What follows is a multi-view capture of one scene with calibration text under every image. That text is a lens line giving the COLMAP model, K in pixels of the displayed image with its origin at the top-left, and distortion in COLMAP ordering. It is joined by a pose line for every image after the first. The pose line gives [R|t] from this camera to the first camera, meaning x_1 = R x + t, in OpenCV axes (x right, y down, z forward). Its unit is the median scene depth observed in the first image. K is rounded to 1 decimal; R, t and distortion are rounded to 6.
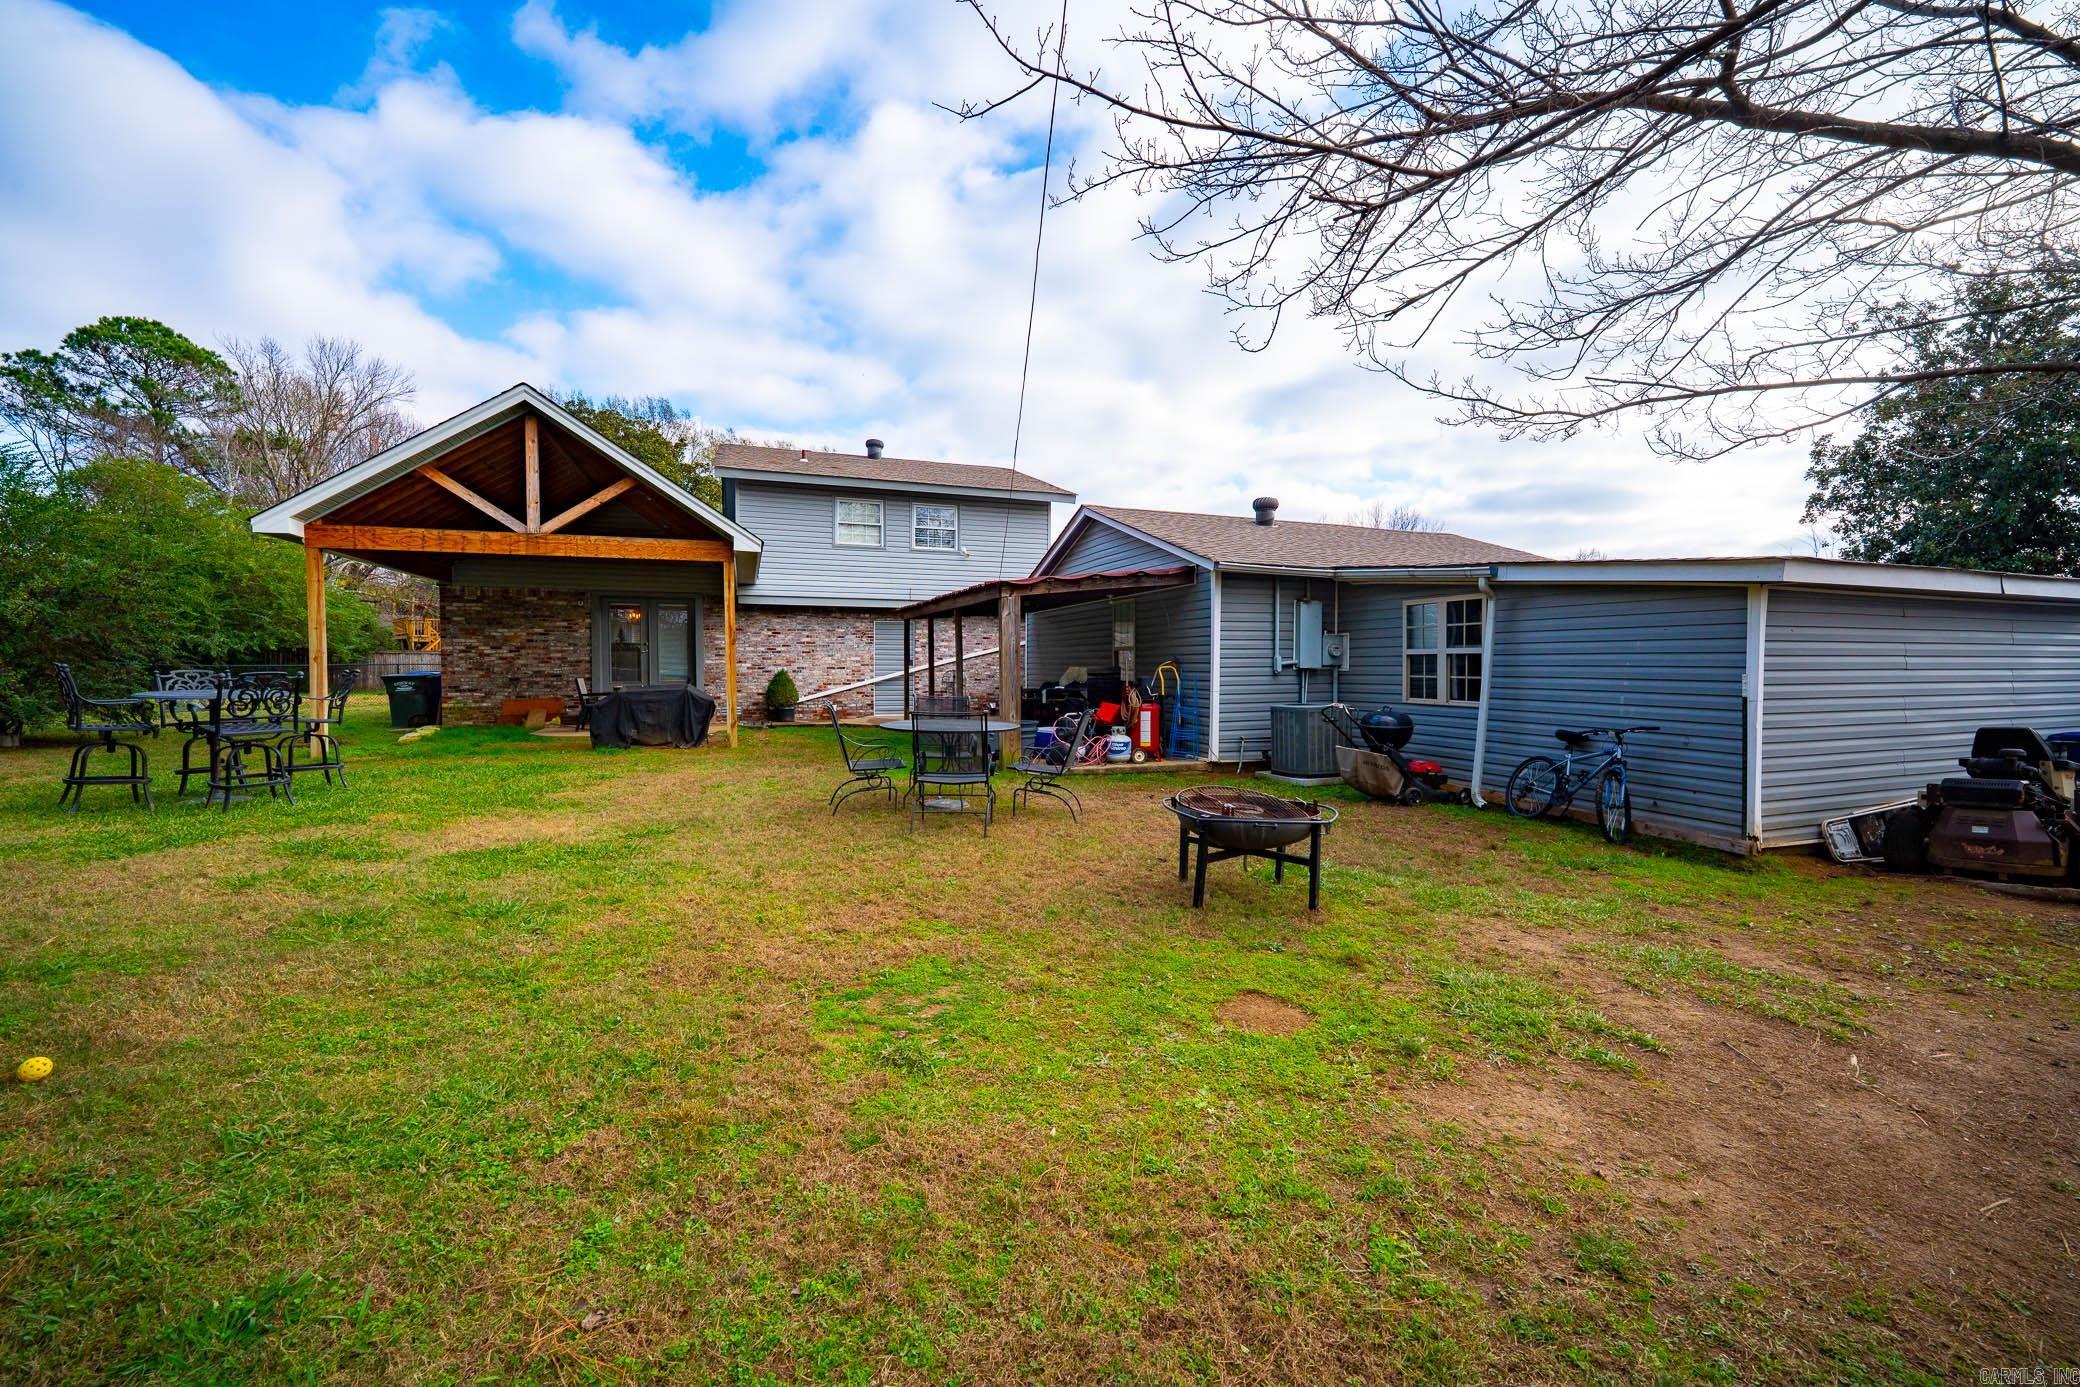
lens RADIAL K [[845.9, 0, 1042.6], [0, 845.9, 680.4], [0, 0, 1]] dist [-0.001020, -0.000091]
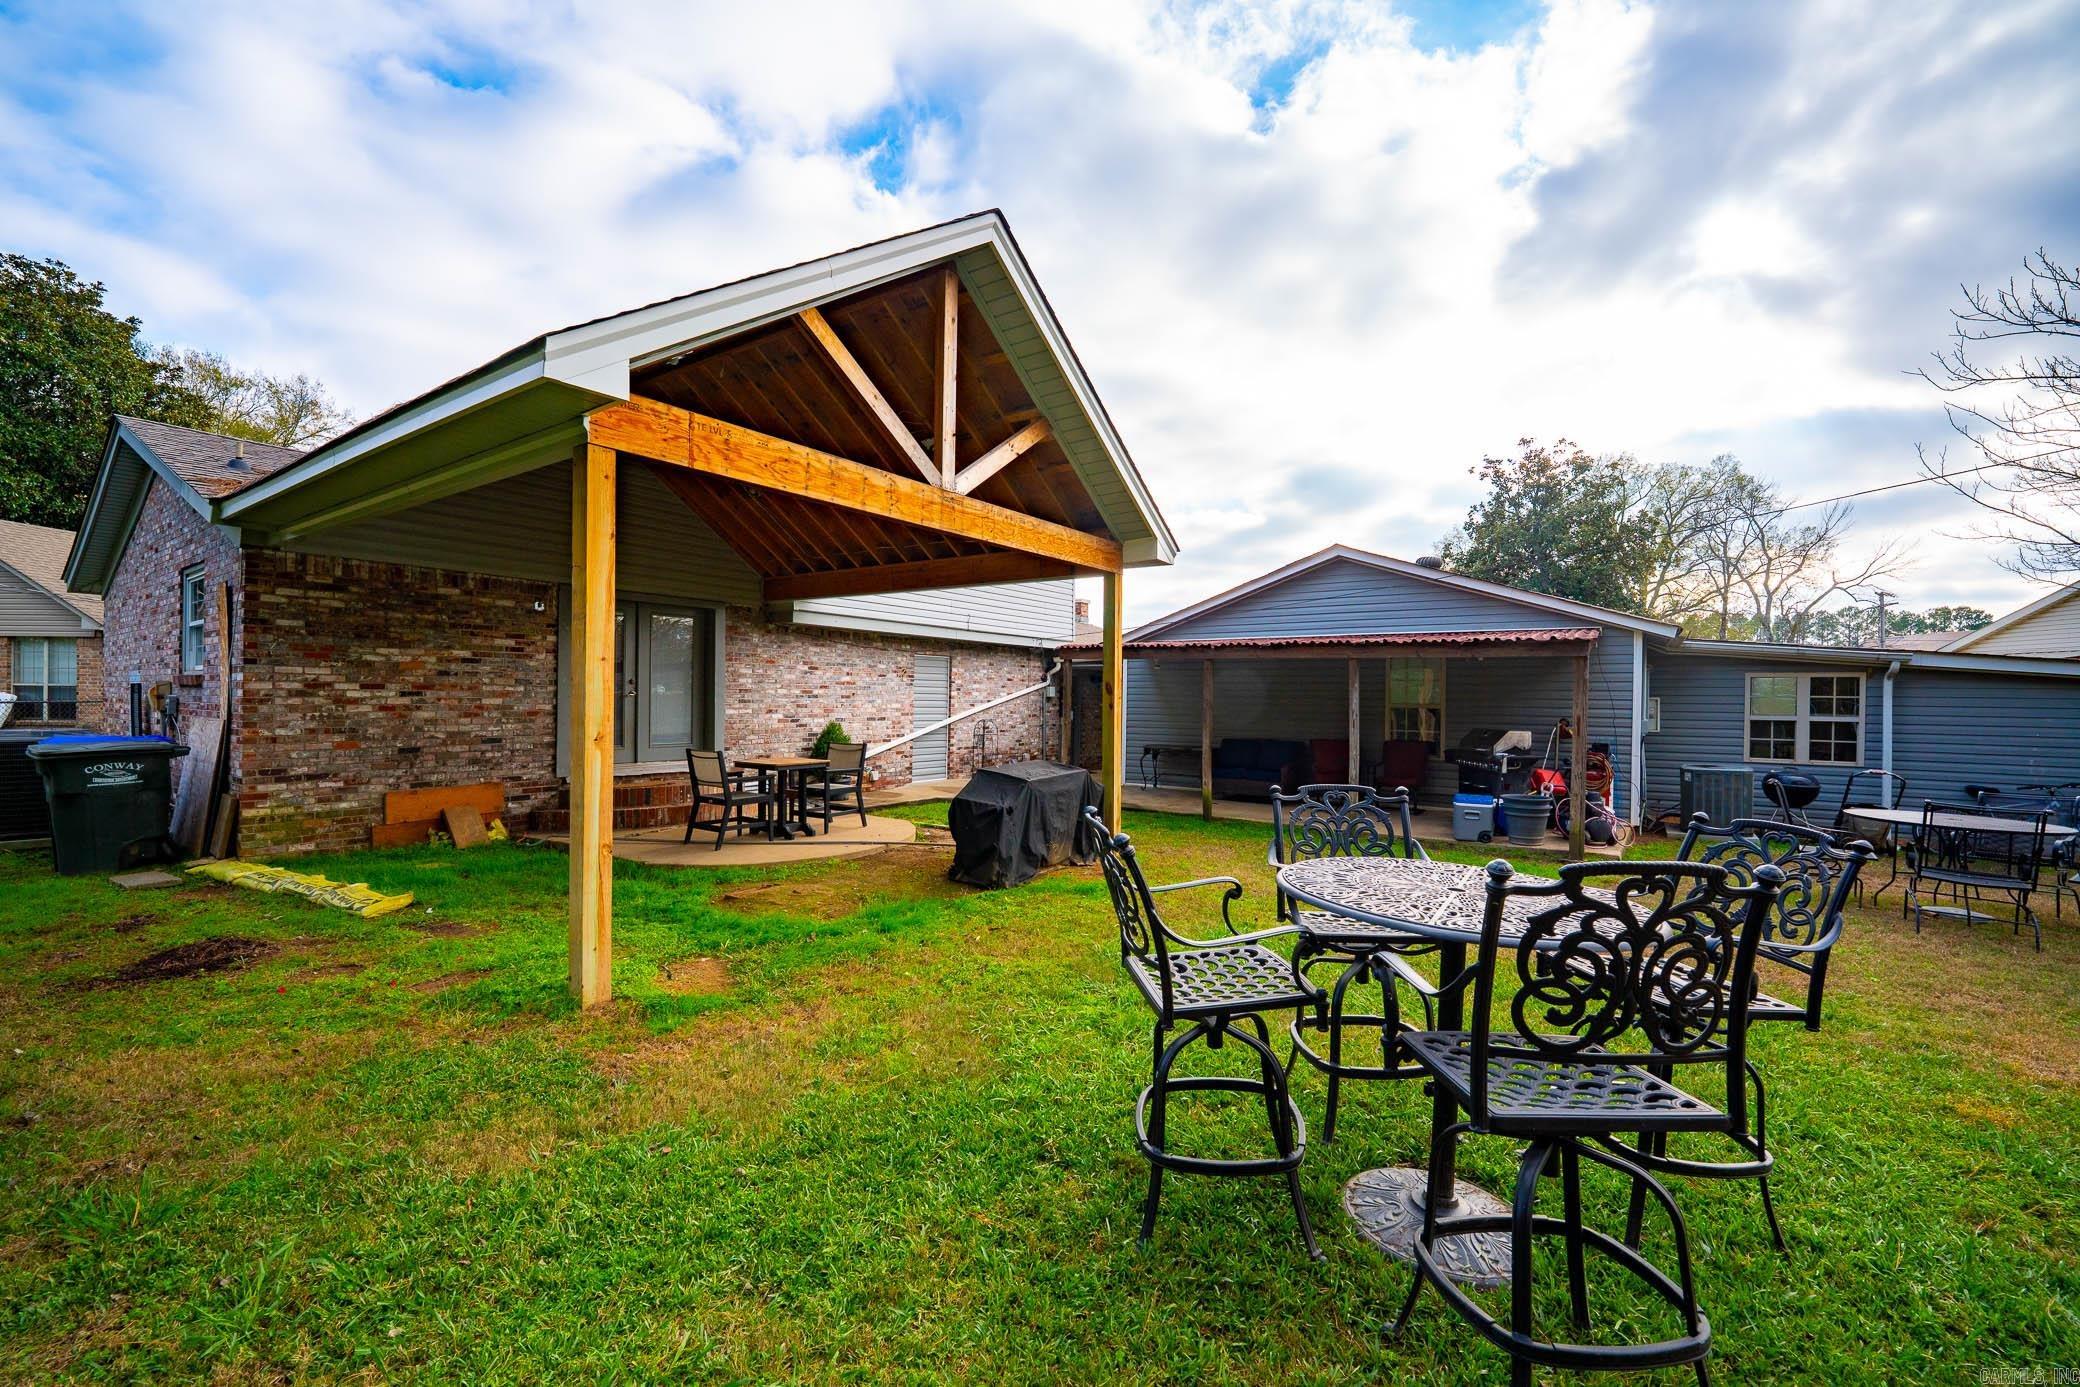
lens RADIAL K [[845.9, 0, 1037.0], [0, 845.9, 692.0], [0, 0, 1]] dist [-0.001020, -0.000091]
pose [[0.811246, 0.013592, 0.584547, -0.627397], [-0.001931, 0.999787, -0.020568, -0.026350], [-0.584702, 0.015557, 0.811099, 0.388420]]
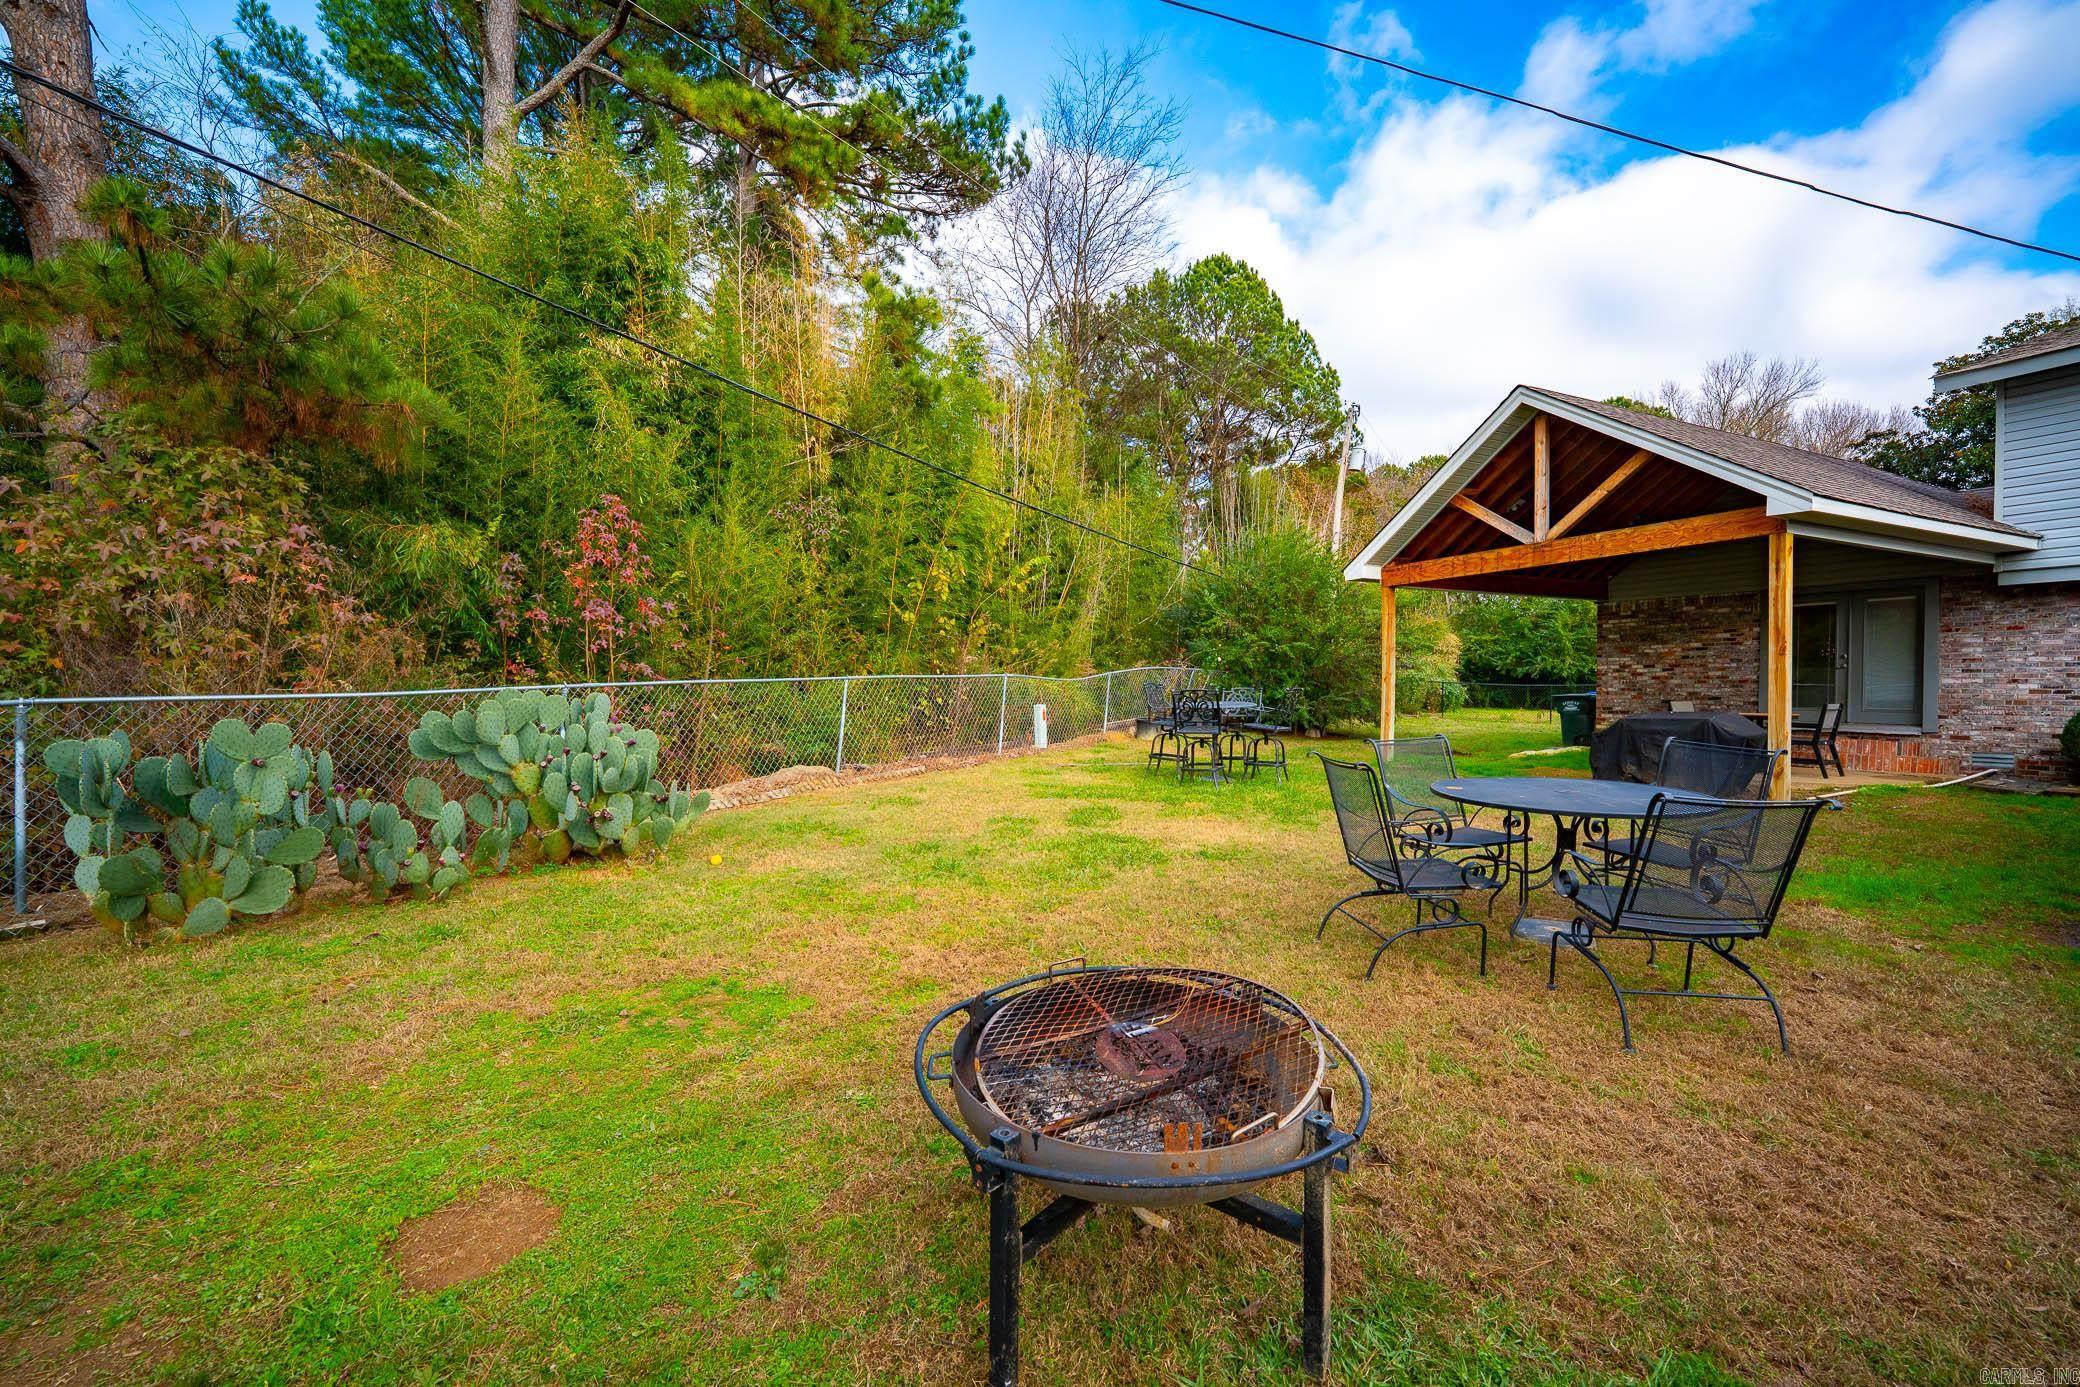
lens RADIAL K [[845.9, 0, 1044.8], [0, 845.9, 705.5], [0, 0, 1]] dist [-0.001020, -0.000091]
pose [[0.097437, 0.026610, -0.994886, 0.191869], [-0.020338, 0.999487, 0.024741, -0.005864], [0.995034, 0.017823, 0.097928, 0.273234]]
